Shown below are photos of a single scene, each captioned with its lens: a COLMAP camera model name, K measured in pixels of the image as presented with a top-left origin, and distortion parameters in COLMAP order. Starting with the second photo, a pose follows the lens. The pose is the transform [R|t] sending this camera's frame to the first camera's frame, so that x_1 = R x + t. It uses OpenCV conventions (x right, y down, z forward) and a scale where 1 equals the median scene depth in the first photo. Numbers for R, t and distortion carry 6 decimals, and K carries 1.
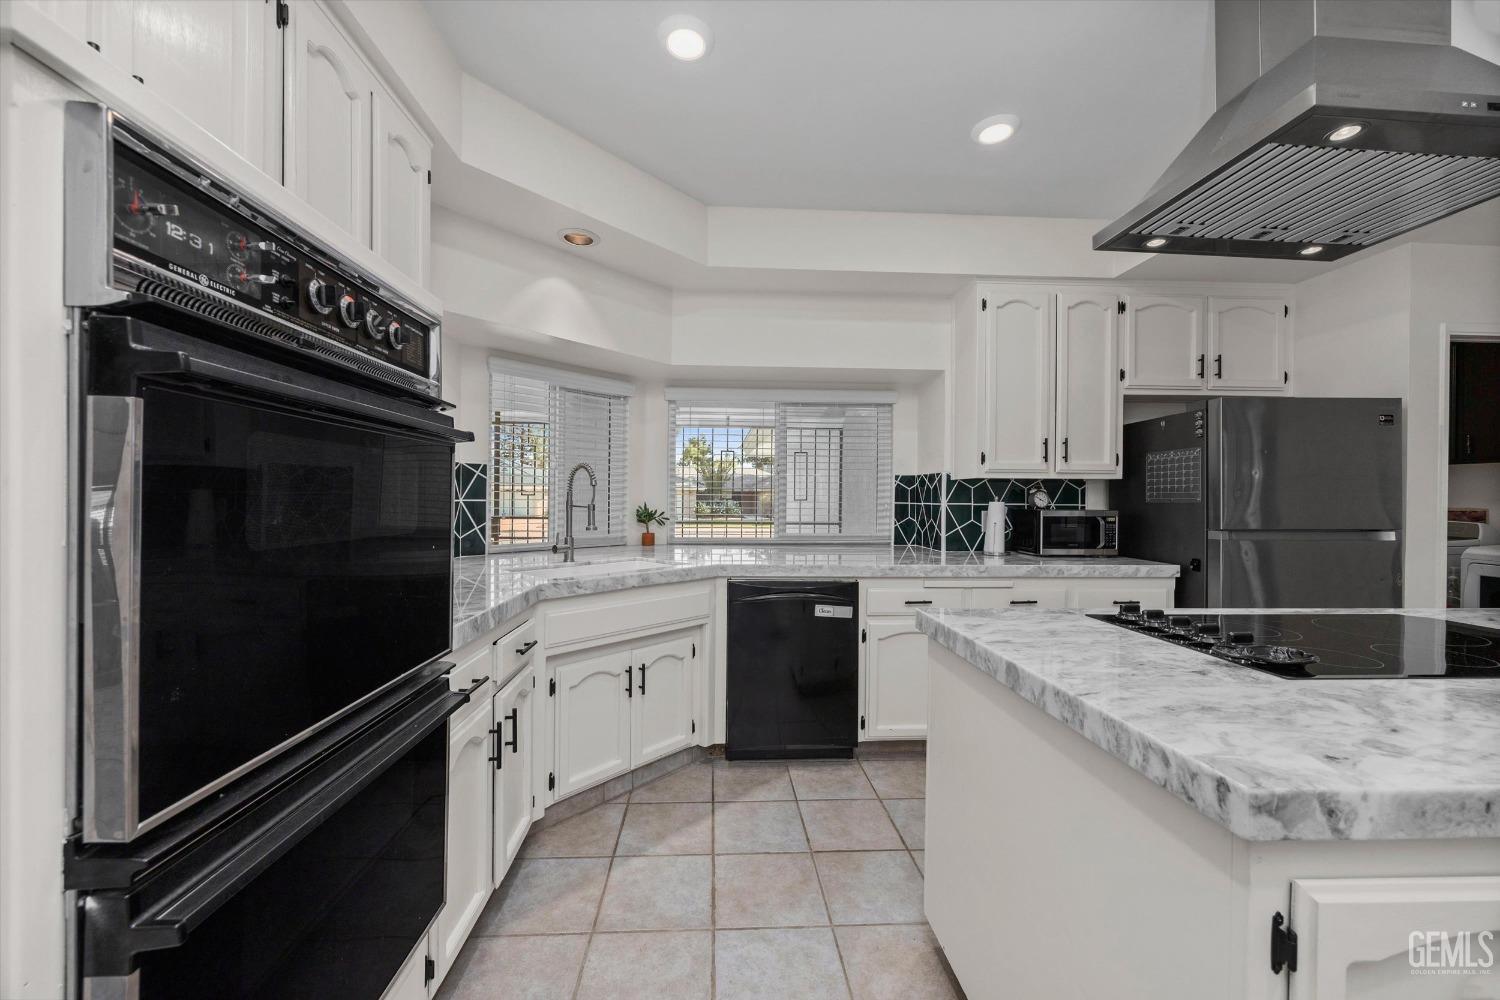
lens RADIAL K [[569.6, 0, 741.2], [0, 569.6, 499.3], [0, 0, 1]] dist [-0.004065, 0.000237]
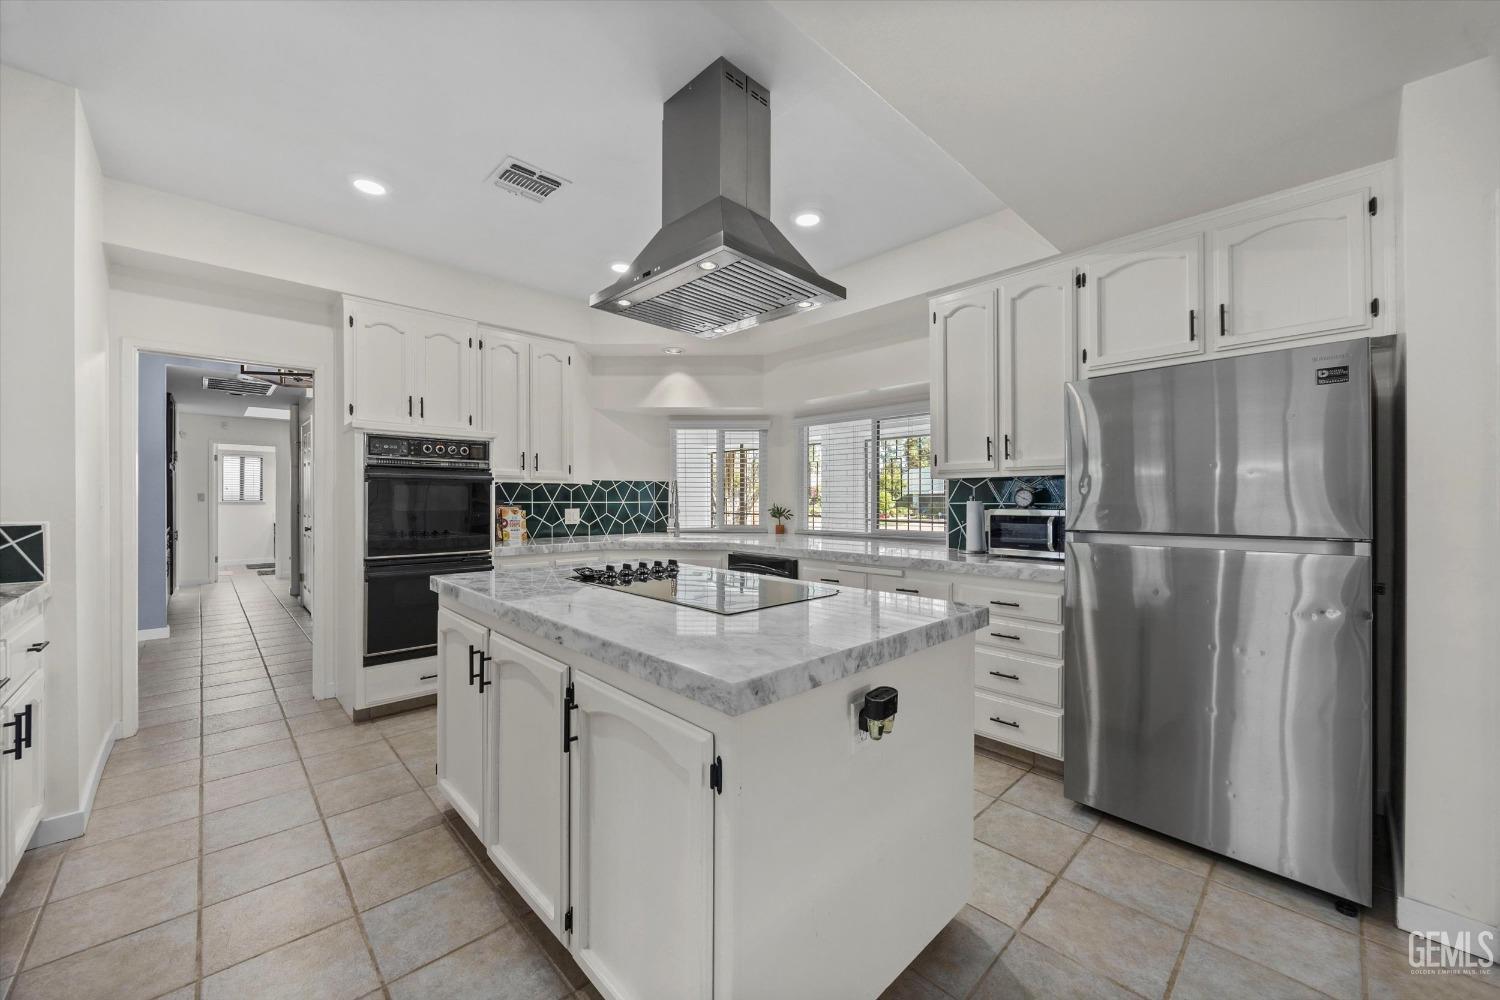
lens RADIAL K [[569.6, 0, 760.4], [0, 569.6, 506.1], [0, 0, 1]] dist [-0.004065, 0.000237]
pose [[0.664577, 0.000055, -0.747220, 1.082168], [0.005778, 0.999970, 0.005213, 0.007578], [0.747197, -0.007782, 0.664557, 0.034153]]
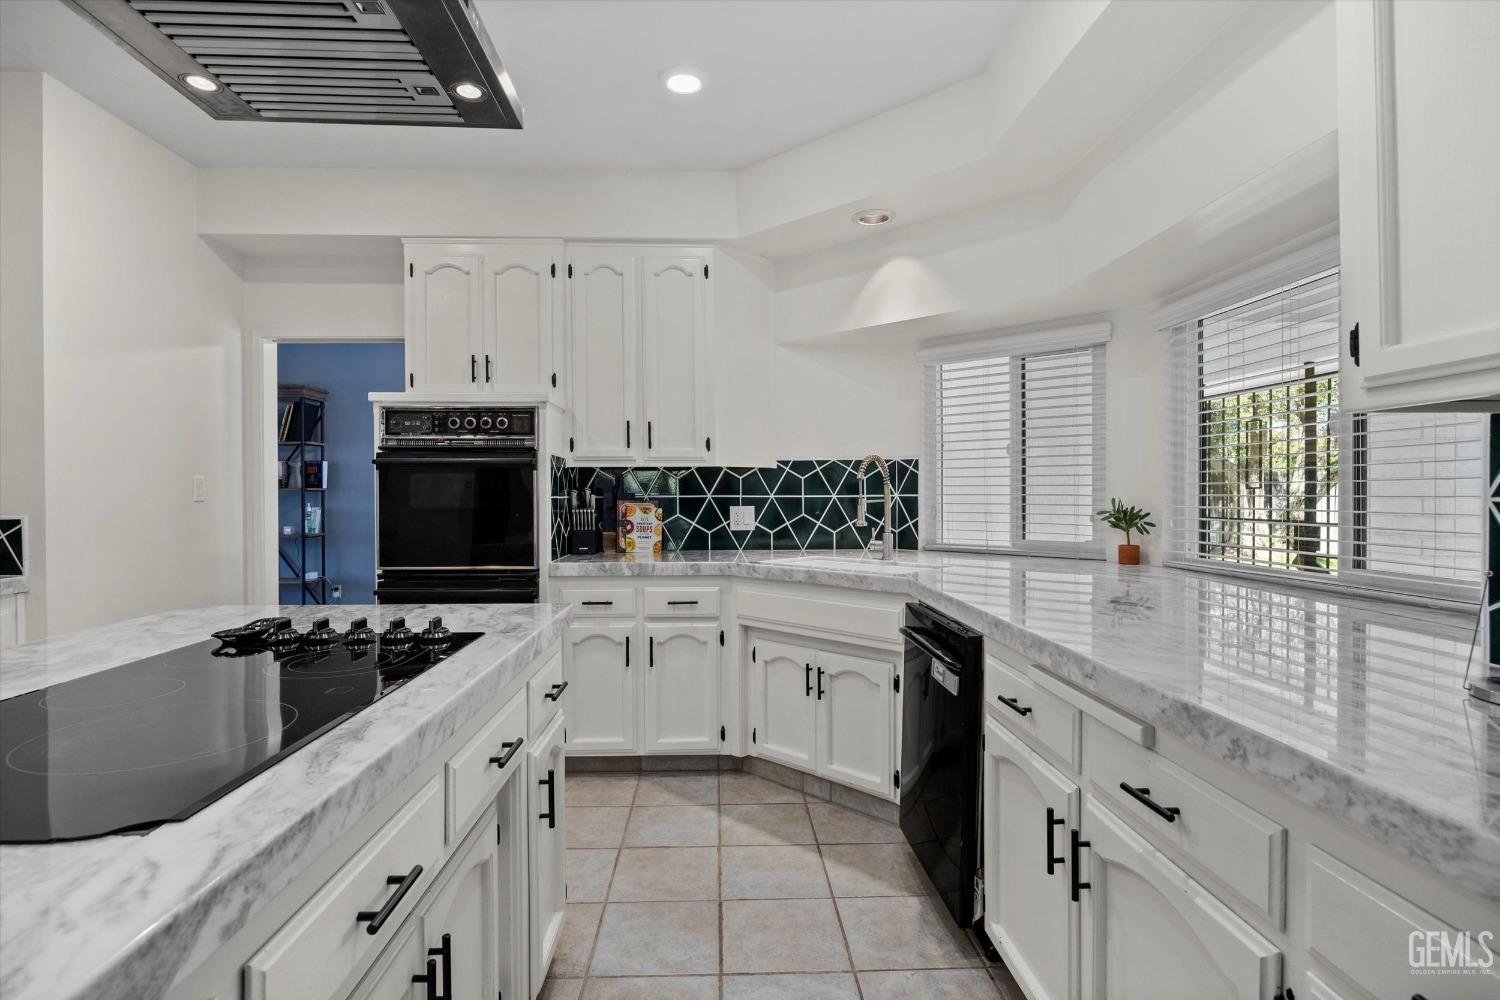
lens RADIAL K [[746.9, 0, 749.2], [0, 746.9, 495.2], [0, 0, 1]] dist [-0.010759, 0.000243]
pose [[-0.018324, -0.007029, -0.999807, 0.868470], [0.003799, 0.999968, -0.007100, 0.009696], [0.999825, -0.003928, -0.018297, 0.737946]]
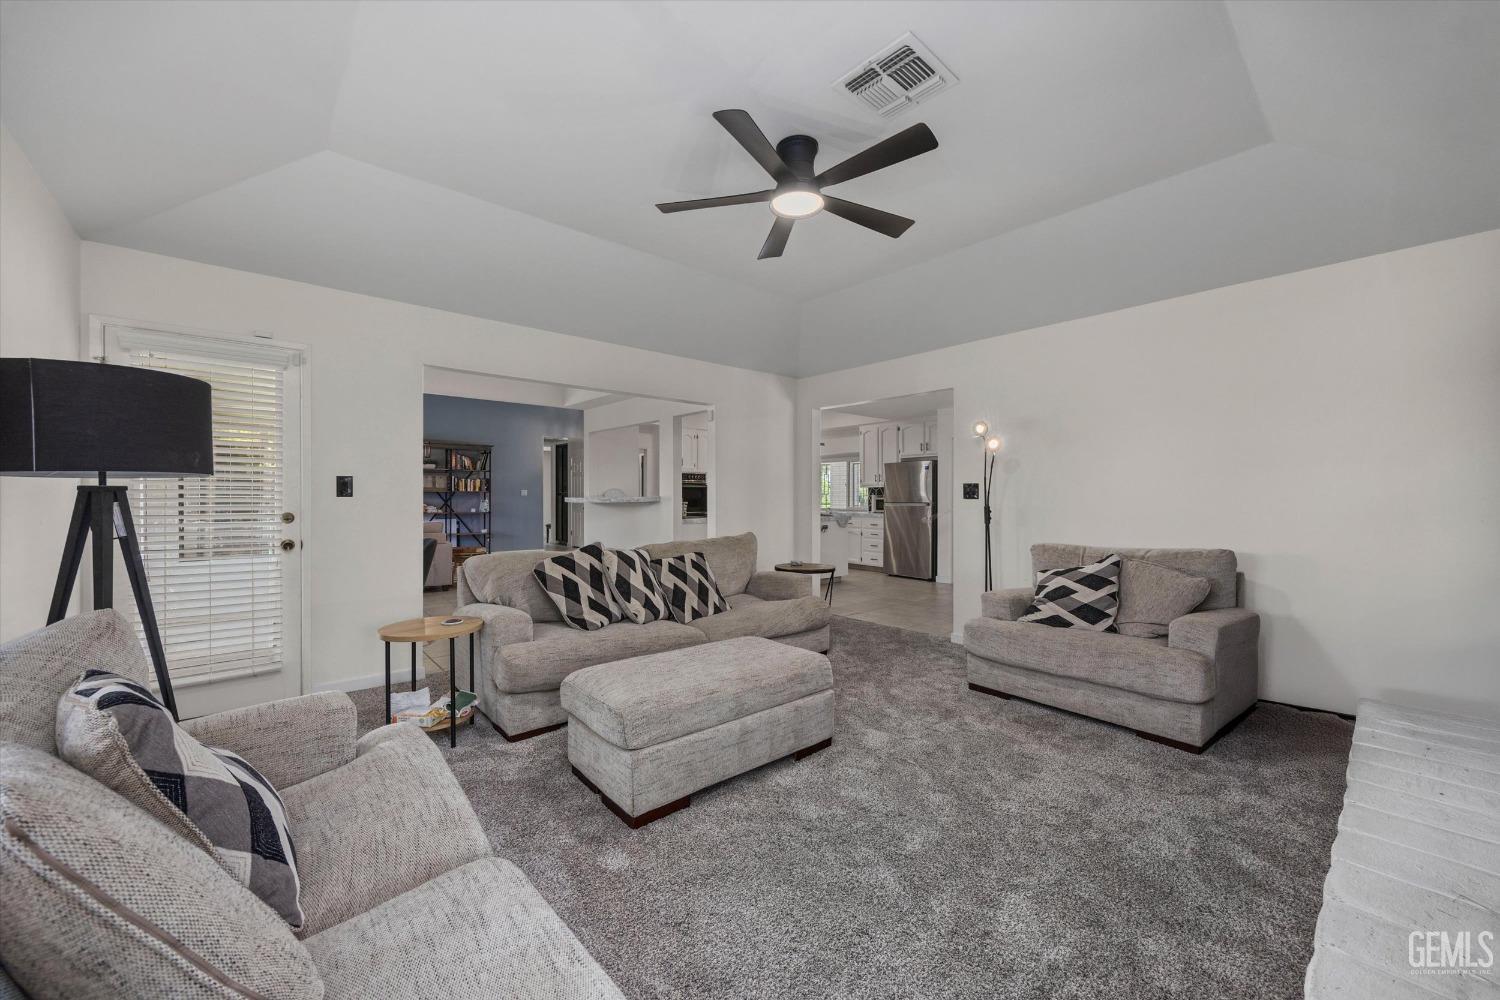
lens RADIAL K [[569.6, 0, 753.2], [0, 569.6, 501.4], [0, 0, 1]] dist [-0.004065, 0.000237]
pose [[0.602969, 0.007701, -0.797727, 2.774862], [-0.002961, 0.999968, 0.007415, 0.019152], [0.797759, -0.002109, 0.602973, -1.486011]]
